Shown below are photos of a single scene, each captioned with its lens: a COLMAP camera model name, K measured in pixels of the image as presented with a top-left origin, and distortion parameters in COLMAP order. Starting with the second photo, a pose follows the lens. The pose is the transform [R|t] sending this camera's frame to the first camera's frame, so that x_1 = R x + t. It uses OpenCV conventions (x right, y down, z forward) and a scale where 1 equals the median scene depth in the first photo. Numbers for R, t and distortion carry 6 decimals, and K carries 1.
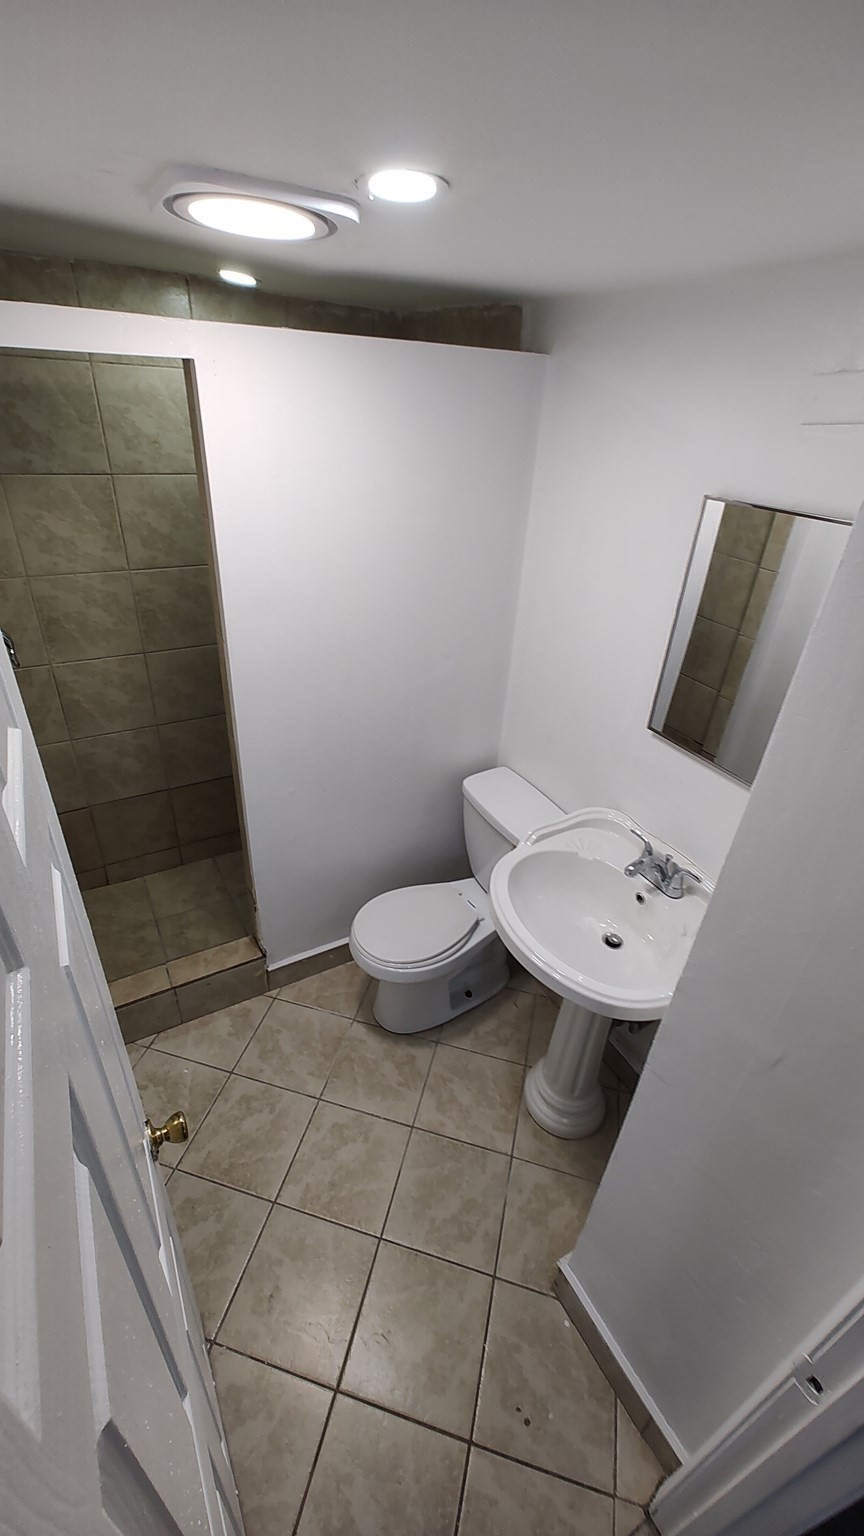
lens RADIAL K [[639.3, 0, 421.0], [0, 639.3, 773.7], [0, 0, 1]] dist [0.001555, 0.000190]
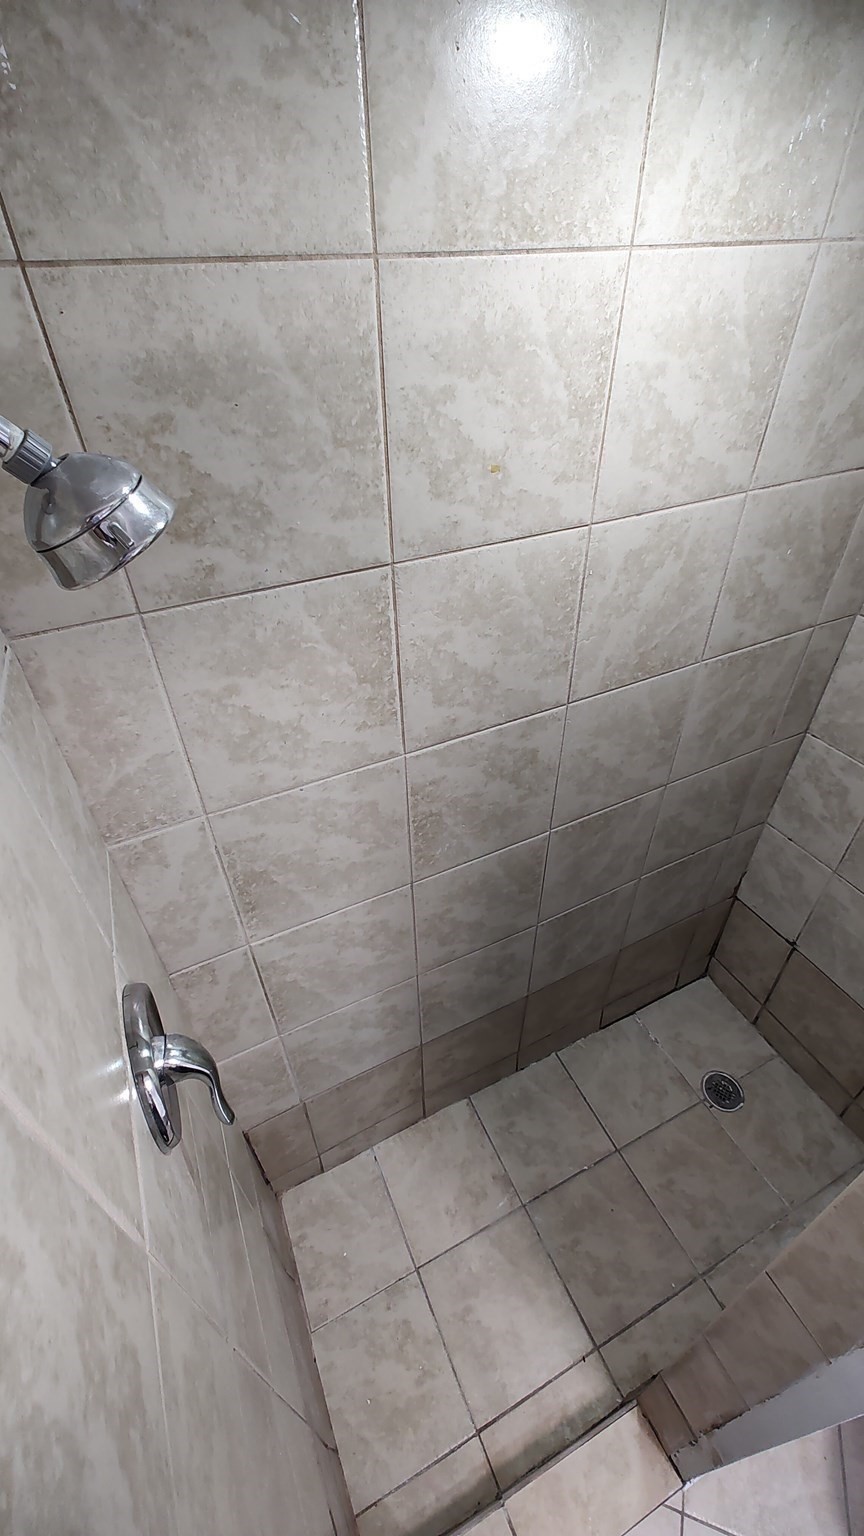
lens RADIAL K [[639.3, 0, 421.0], [0, 639.3, 773.7], [0, 0, 1]] dist [0.001555, 0.000190]
pose [[0.994723, -0.028828, -0.098464, -0.417864], [0.041148, 0.991243, 0.125476, -0.376716], [0.093984, -0.128865, 0.987198, 0.576501]]
